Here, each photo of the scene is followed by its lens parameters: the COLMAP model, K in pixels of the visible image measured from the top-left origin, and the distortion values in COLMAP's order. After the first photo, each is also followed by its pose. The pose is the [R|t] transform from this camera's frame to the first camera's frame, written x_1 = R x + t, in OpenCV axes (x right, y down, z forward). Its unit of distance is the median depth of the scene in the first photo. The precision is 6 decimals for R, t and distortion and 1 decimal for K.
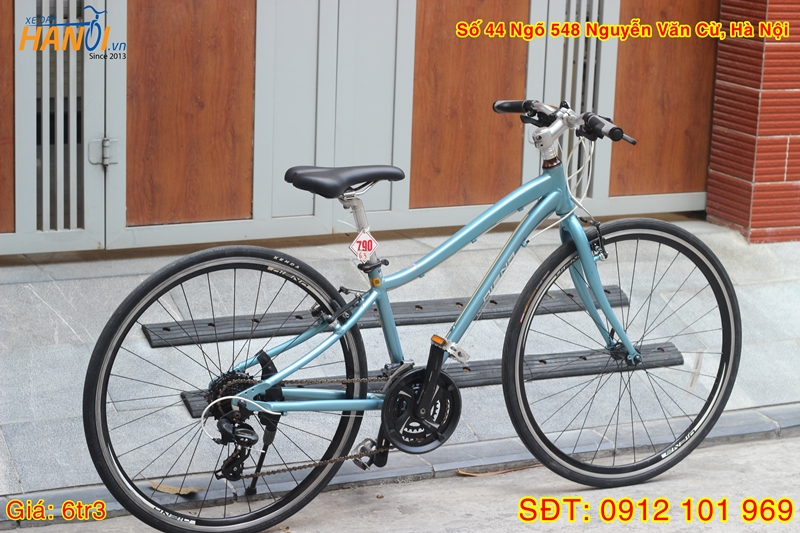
lens RADIAL K [[1887.1, 0, 400.0], [0, 1887.1, 266.5], [0, 0, 1]] dist [-0.043826, 0.017578]
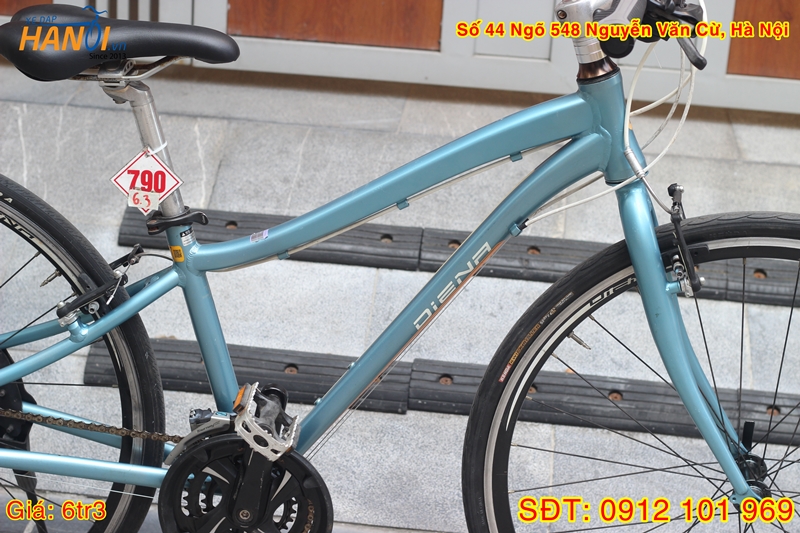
lens RADIAL K [[1887.1, 0, 400.0], [0, 1887.1, 266.5], [0, 0, 1]] dist [-0.043826, 0.017578]
pose [[0.862668, 0.213299, -0.458594, 0.261365], [-0.141965, 0.972389, 0.185219, -0.087060], [0.485438, -0.094678, 0.869129, 0.568296]]
